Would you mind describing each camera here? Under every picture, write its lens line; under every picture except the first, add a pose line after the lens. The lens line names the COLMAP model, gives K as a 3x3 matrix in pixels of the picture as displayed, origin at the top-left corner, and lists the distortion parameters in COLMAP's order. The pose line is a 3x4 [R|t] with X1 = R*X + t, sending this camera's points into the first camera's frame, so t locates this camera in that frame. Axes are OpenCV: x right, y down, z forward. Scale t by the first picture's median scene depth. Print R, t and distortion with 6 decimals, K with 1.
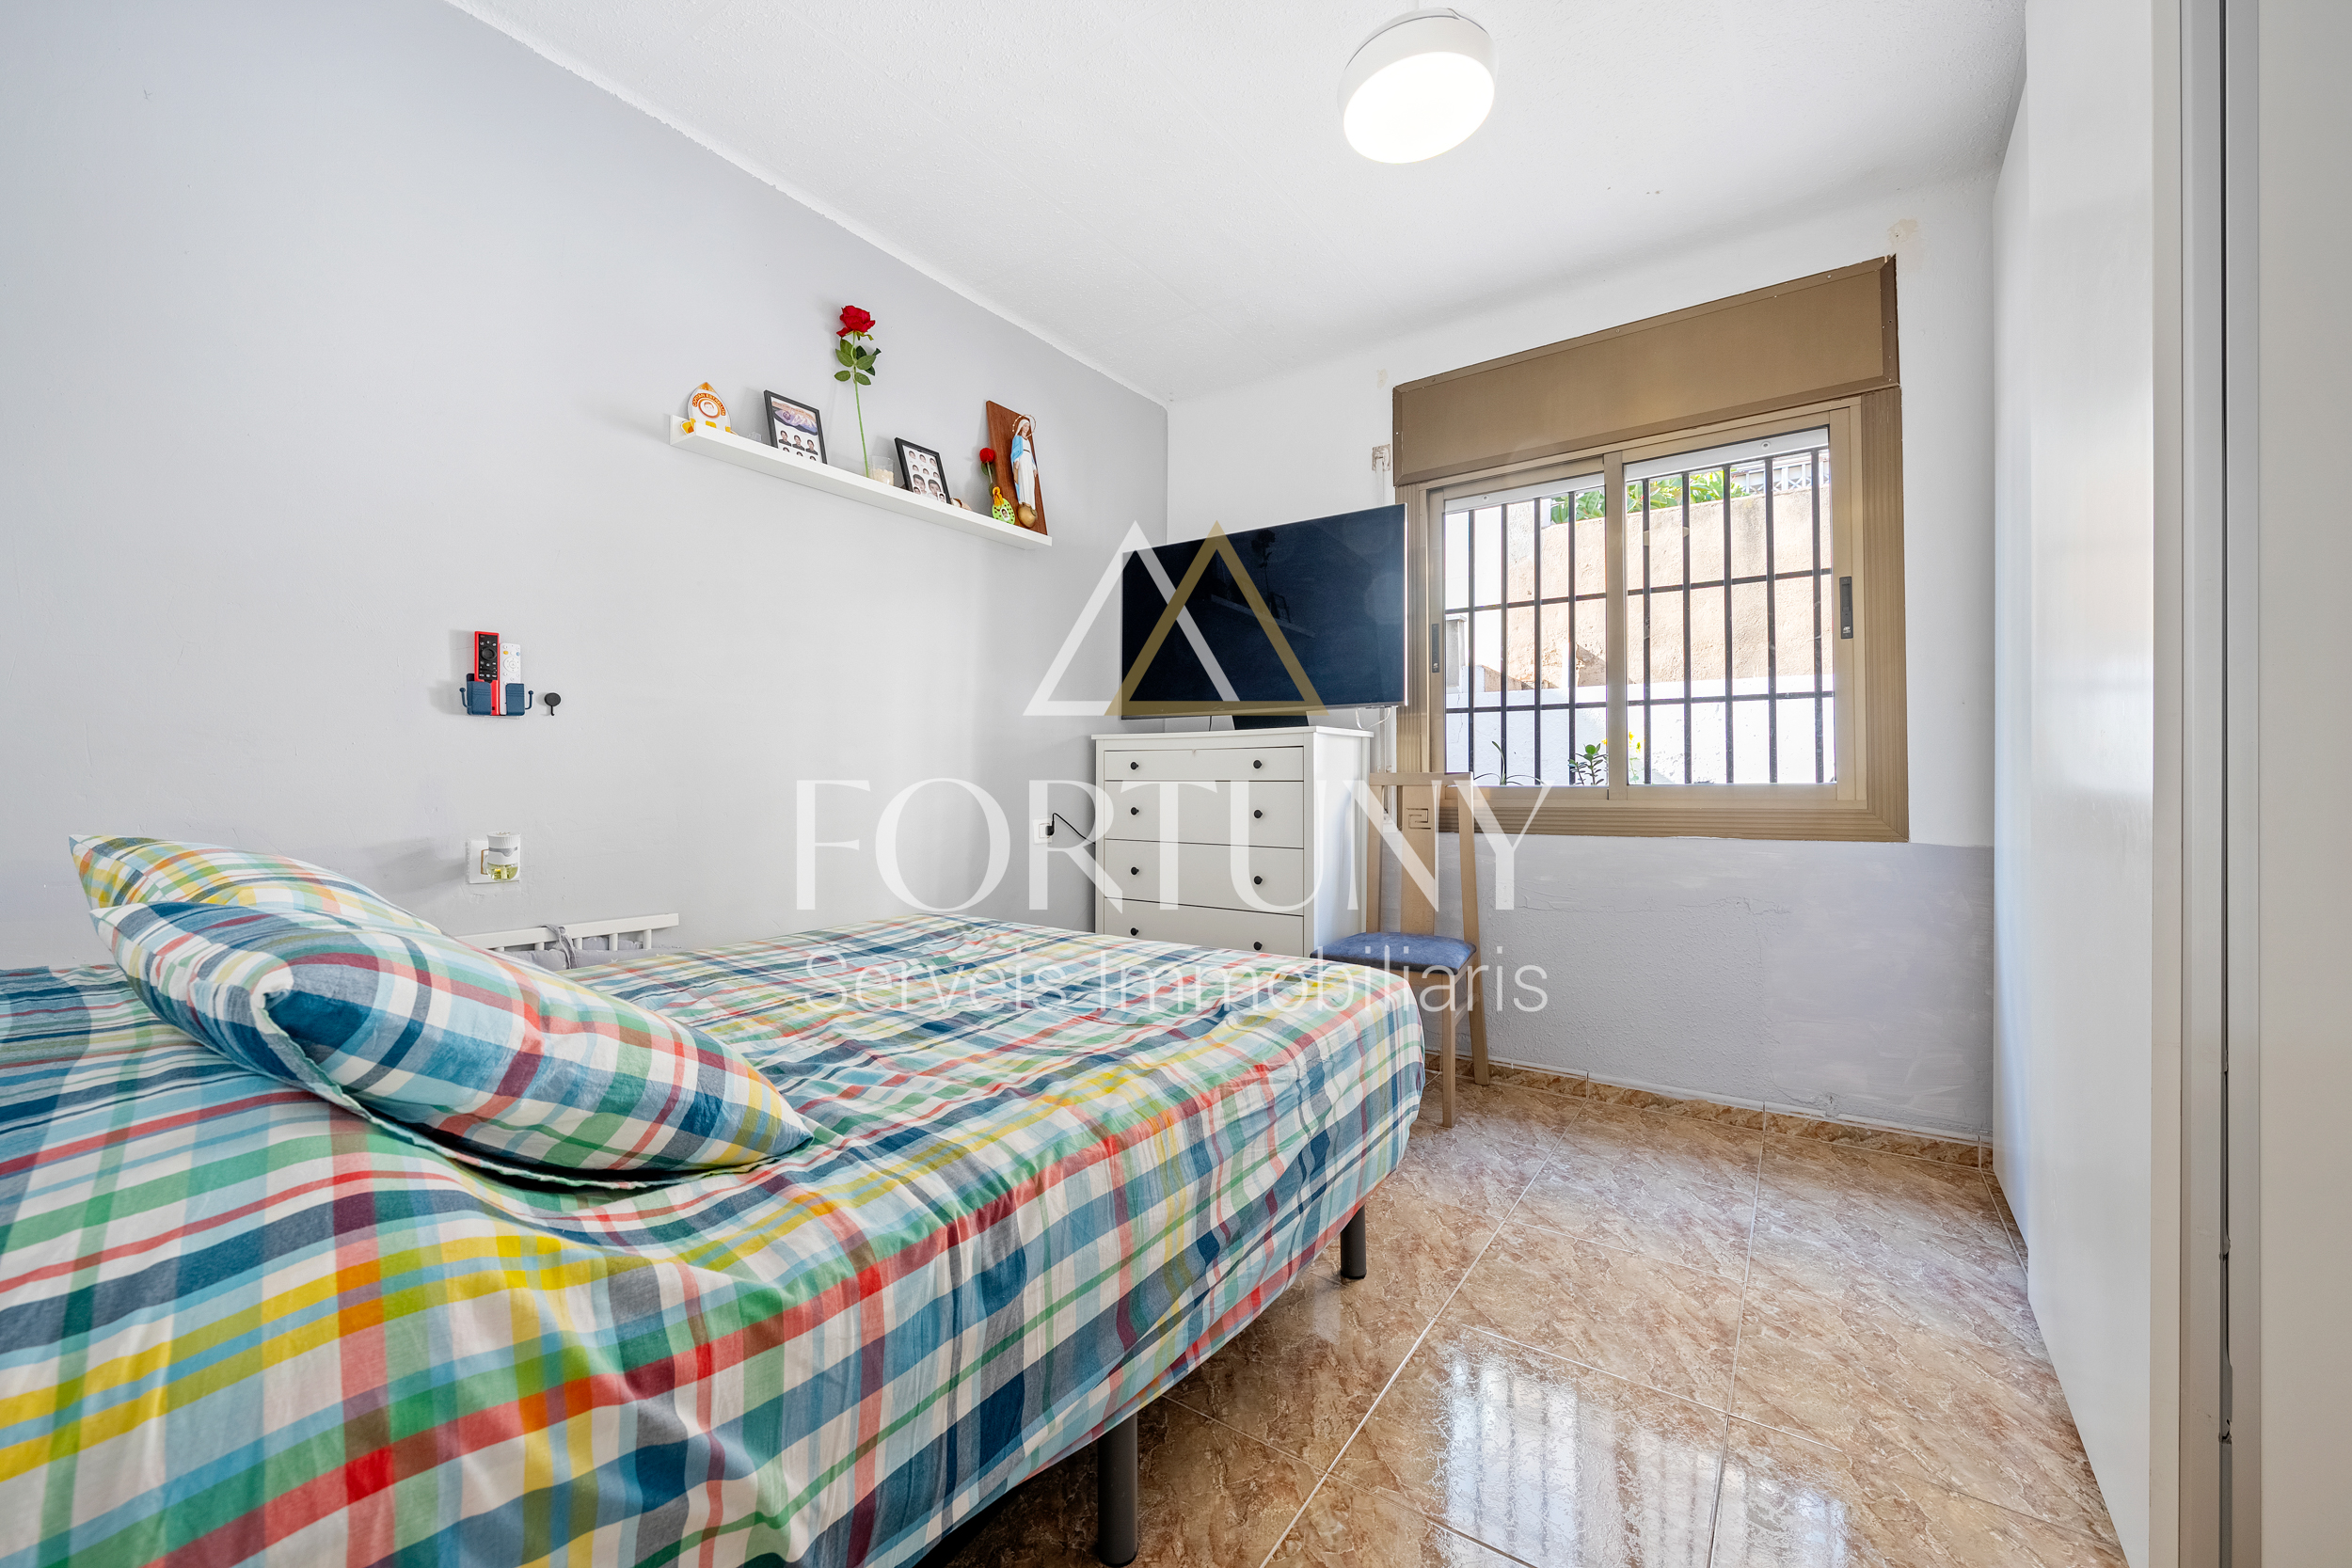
lens RADIAL K [[929.5, 0, 1177.7], [0, 929.5, 779.3], [0, 0, 1]] dist [0.007456, -0.001952]
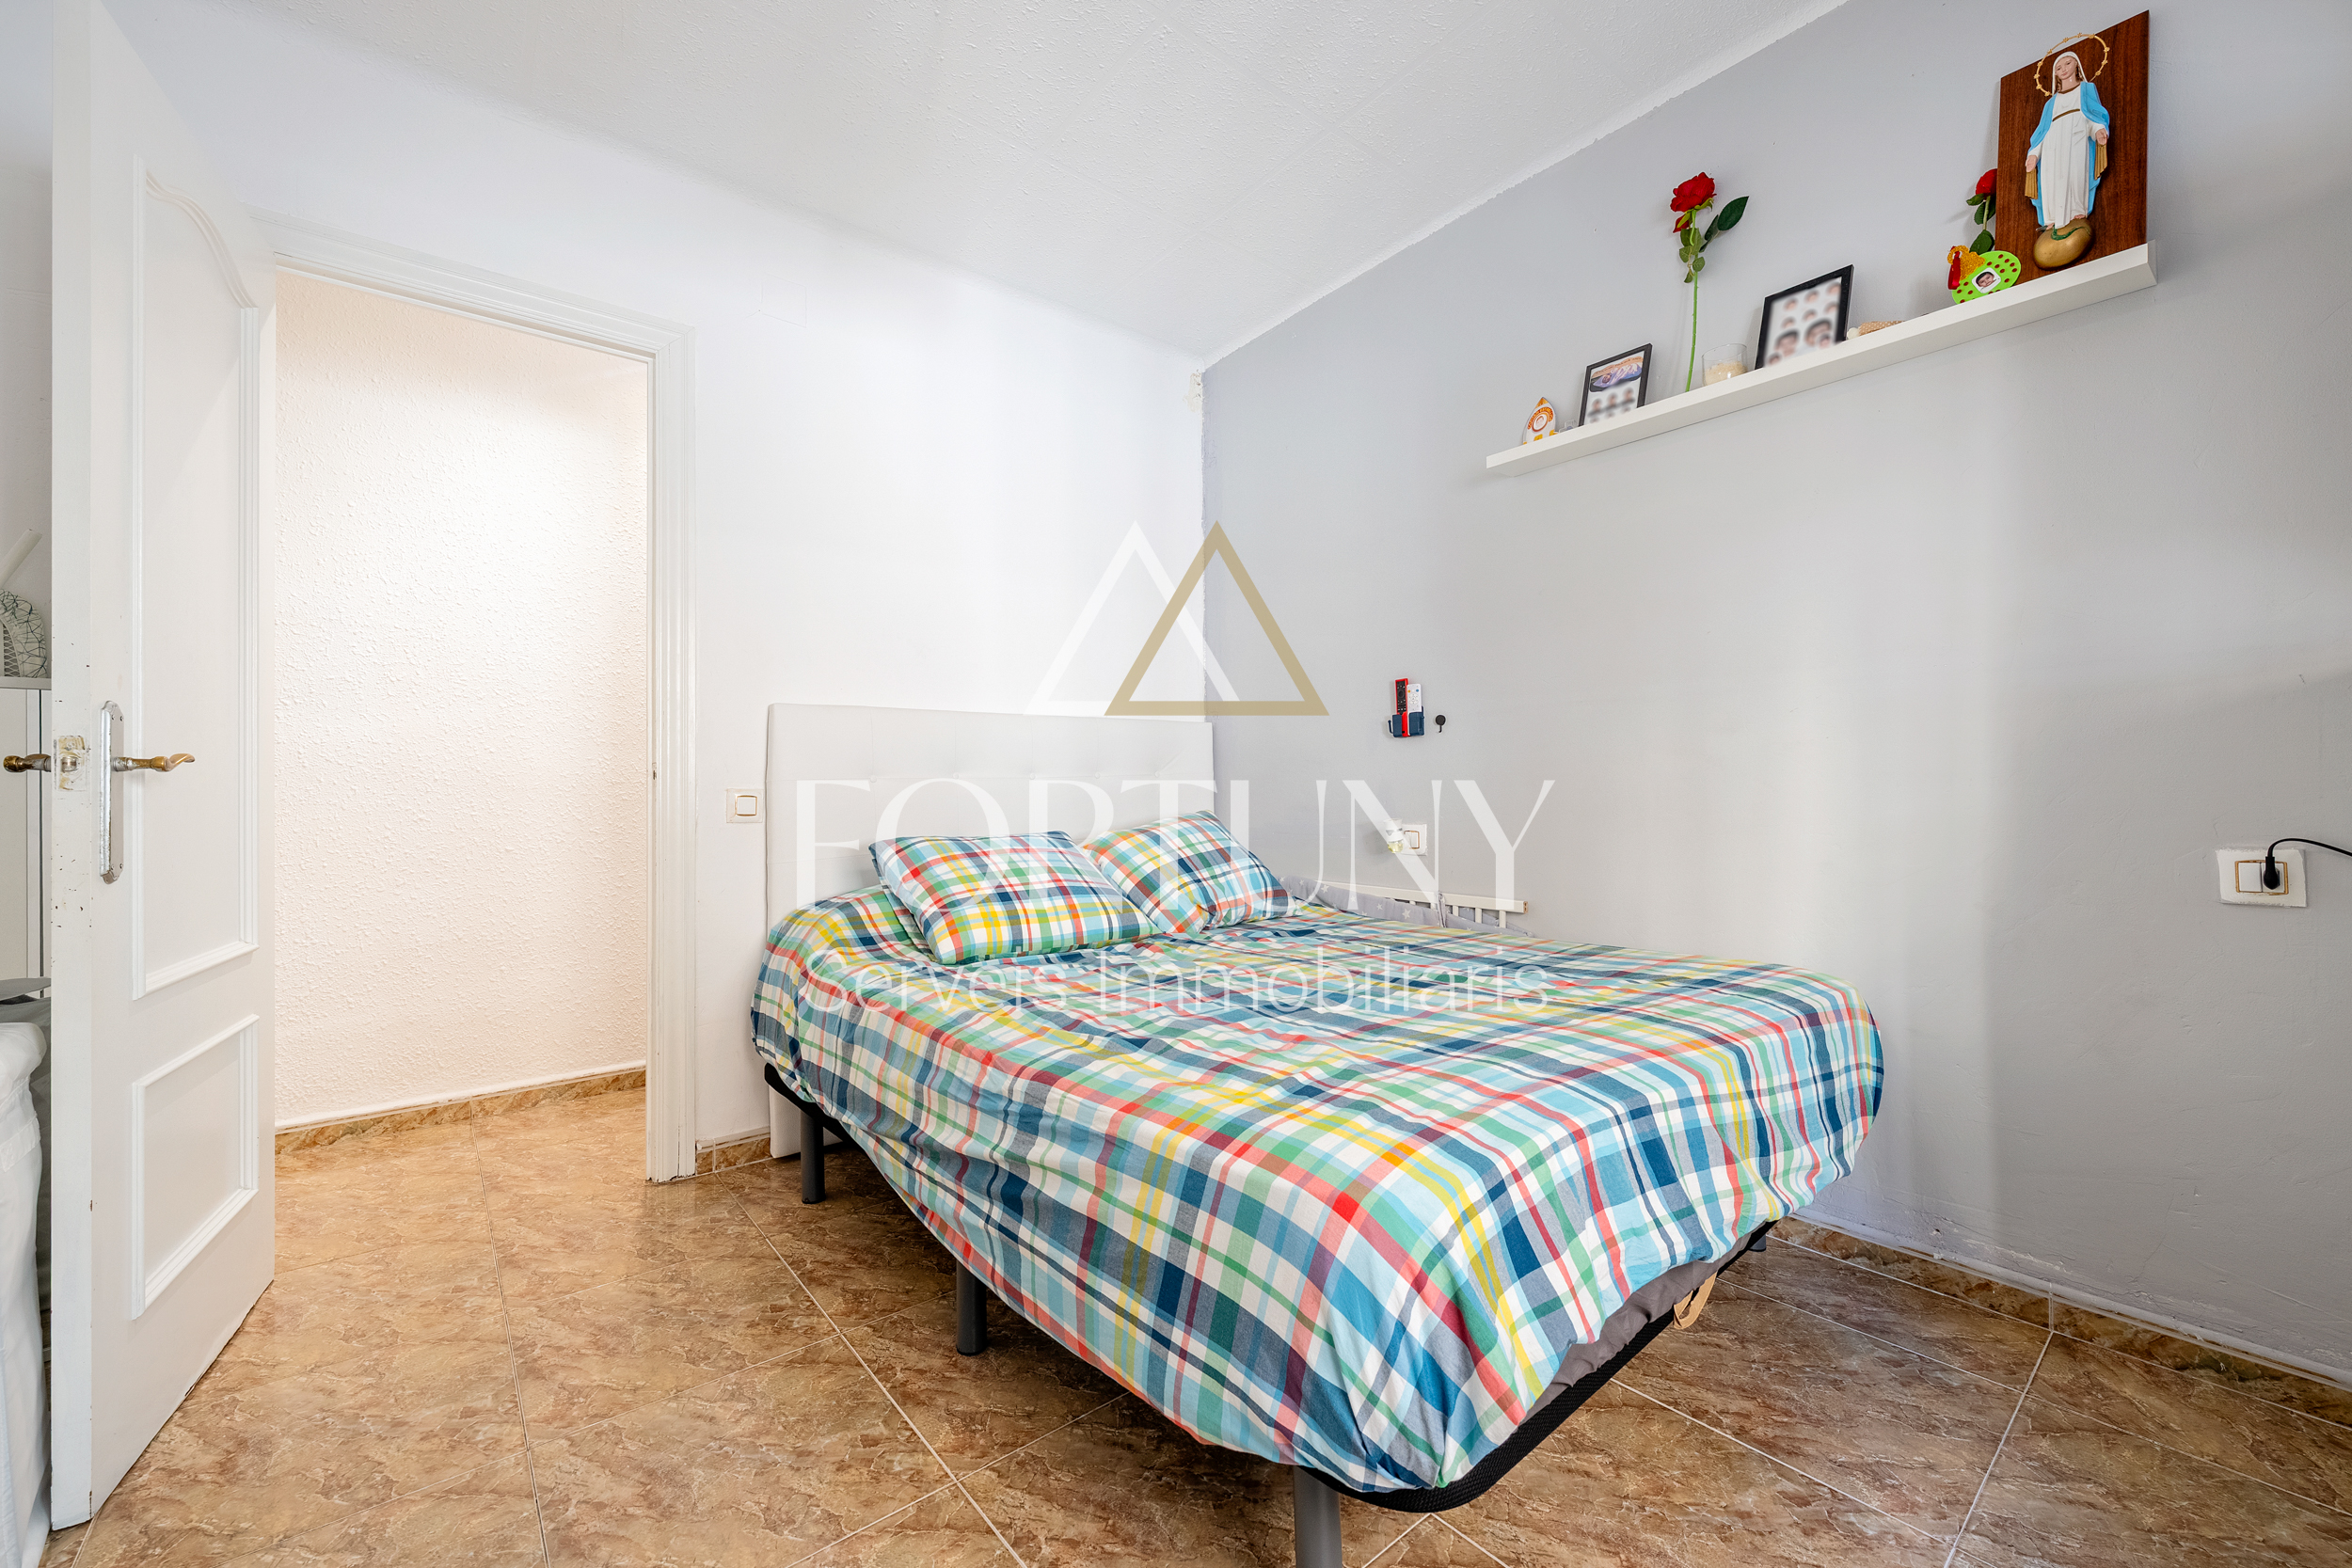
lens RADIAL K [[929.5, 0, 1180.0], [0, 929.5, 797.3], [0, 0, 1]] dist [0.007456, -0.001952]
pose [[-0.284757, 0.009311, -0.958554, 0.713166], [0.015277, 0.999870, 0.005175, 0.011752], [0.958478, -0.013170, -0.284862, 1.046840]]
